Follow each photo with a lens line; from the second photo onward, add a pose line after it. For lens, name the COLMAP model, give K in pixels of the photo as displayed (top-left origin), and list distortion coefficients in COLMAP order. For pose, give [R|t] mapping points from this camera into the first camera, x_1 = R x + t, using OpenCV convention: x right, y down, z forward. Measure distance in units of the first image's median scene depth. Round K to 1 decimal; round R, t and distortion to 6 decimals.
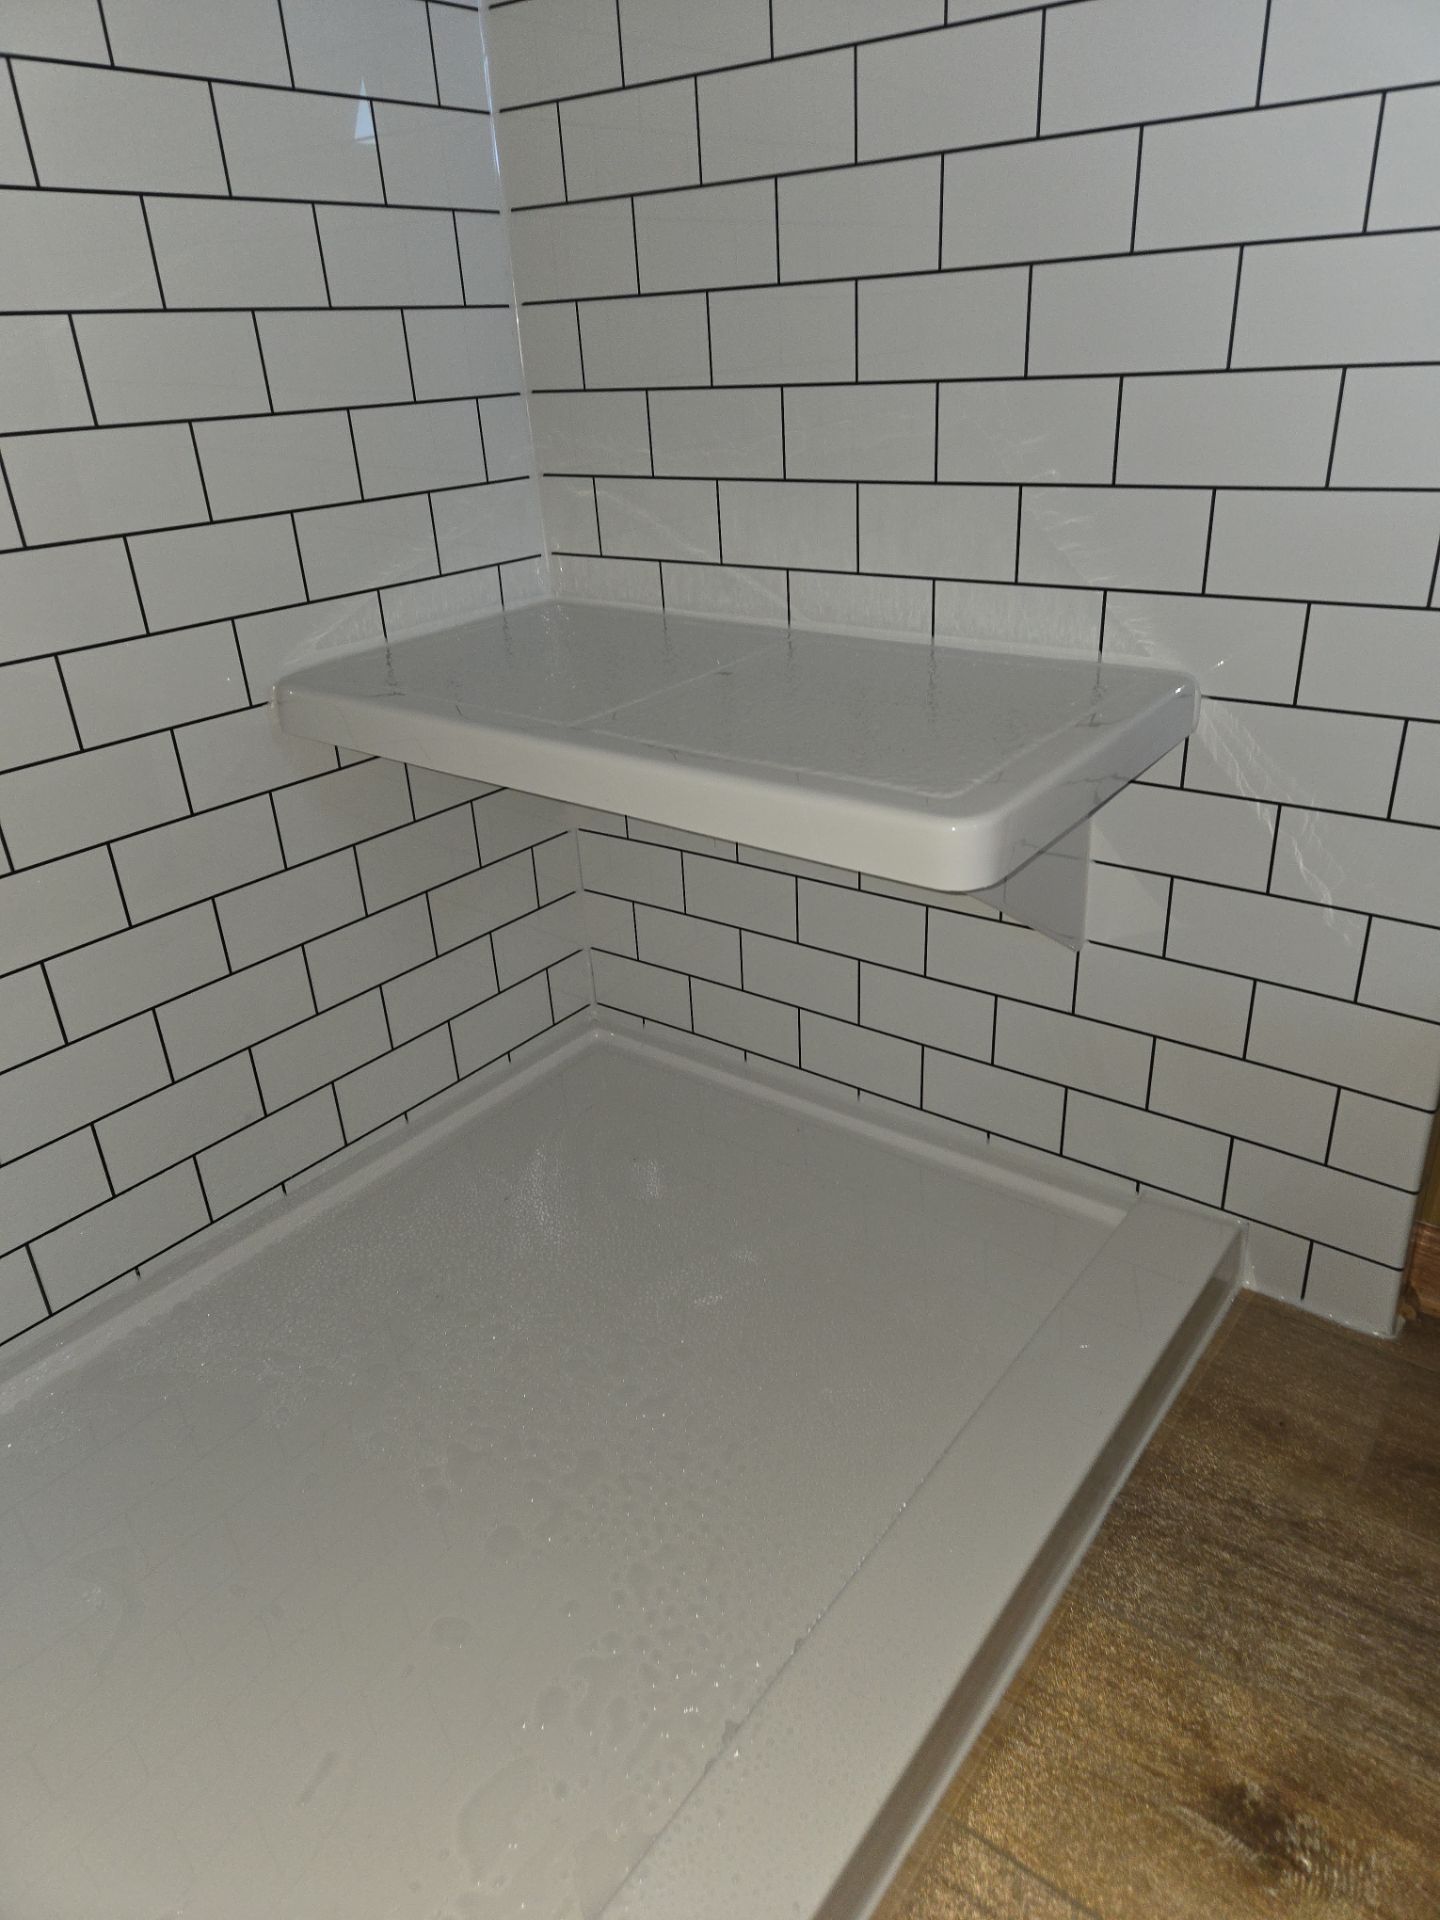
lens RADIAL K [[1309.7, 0, 721.1], [0, 1309.7, 967.0], [0, 0, 1]] dist [0.075858, -0.031165]
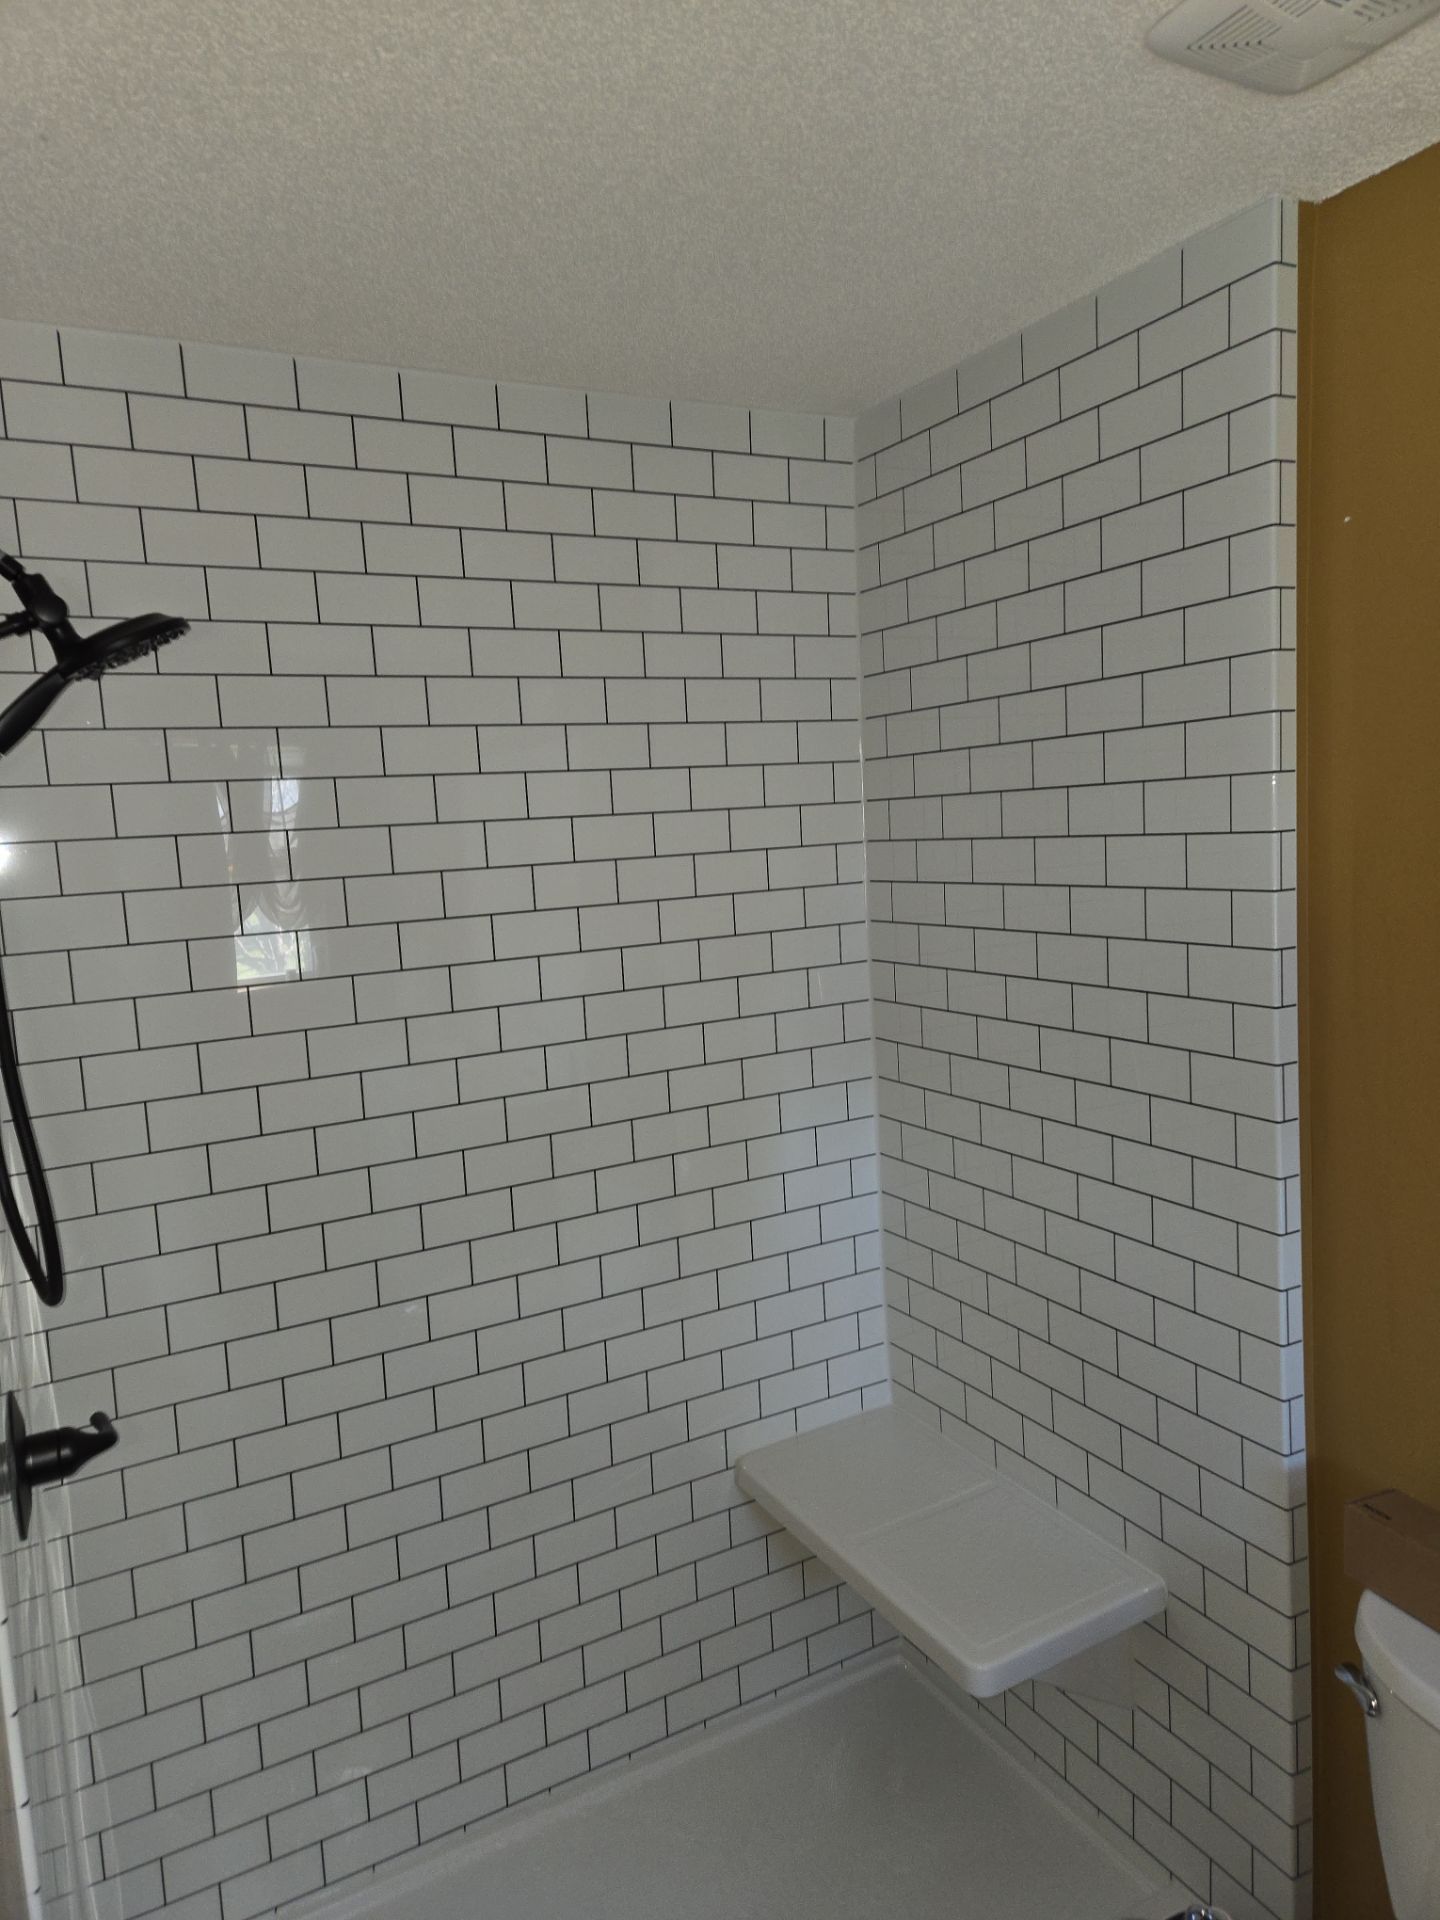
lens RADIAL K [[1309.7, 0, 712.3], [0, 1309.7, 954.5], [0, 0, 1]] dist [0.075858, -0.031165]
pose [[0.908689, 0.045032, -0.415038, 0.400108], [-0.169059, 0.948694, -0.267205, -0.344504], [0.381711, 0.312972, 0.869681, -0.953200]]
